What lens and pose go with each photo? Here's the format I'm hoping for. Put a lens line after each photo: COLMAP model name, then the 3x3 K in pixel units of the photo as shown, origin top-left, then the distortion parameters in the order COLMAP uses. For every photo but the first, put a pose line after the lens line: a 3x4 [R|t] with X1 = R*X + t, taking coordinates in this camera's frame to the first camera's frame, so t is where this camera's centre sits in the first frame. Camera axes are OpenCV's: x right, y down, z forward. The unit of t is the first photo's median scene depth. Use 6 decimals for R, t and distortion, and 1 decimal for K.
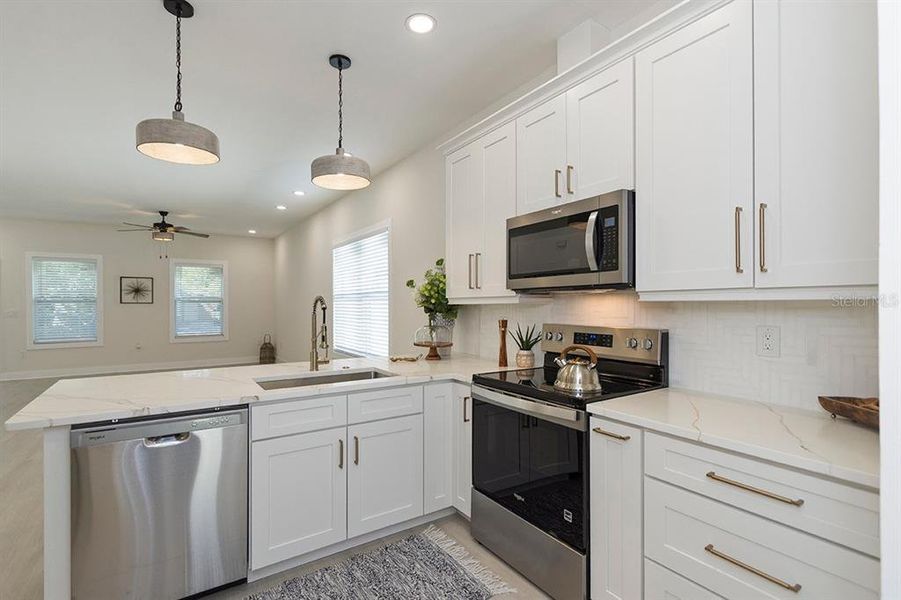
lens RADIAL K [[415.2, 0, 446.7], [0, 415.2, 306.8], [0, 0, 1]] dist [0.000785, -0.000166]
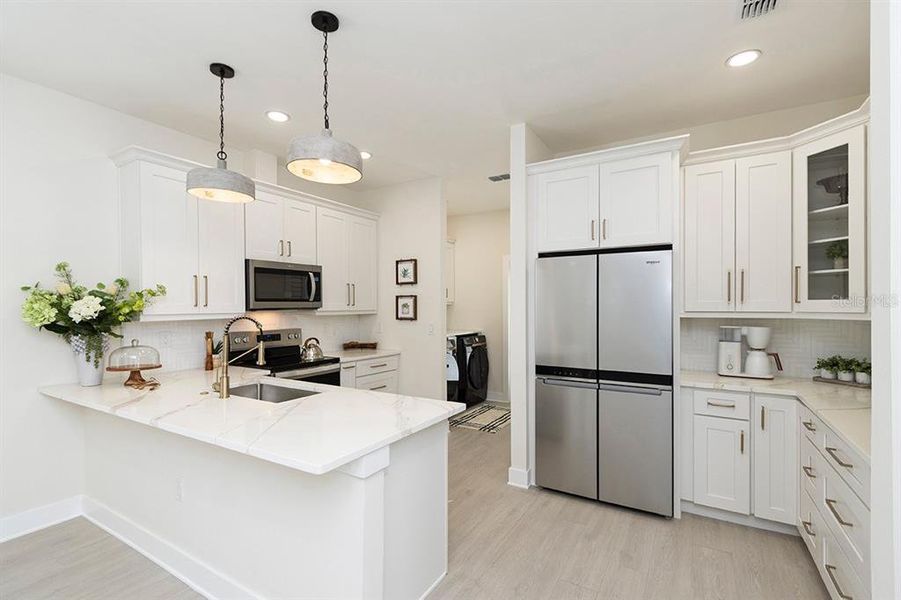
lens RADIAL K [[415.2, 0, 446.7], [0, 415.2, 306.8], [0, 0, 1]] dist [0.000785, -0.000166]
pose [[-0.438771, 0.003822, 0.898591, -1.568509], [0.007363, 0.999973, -0.000658, -0.046273], [-0.898569, 0.006328, -0.438787, 1.122980]]
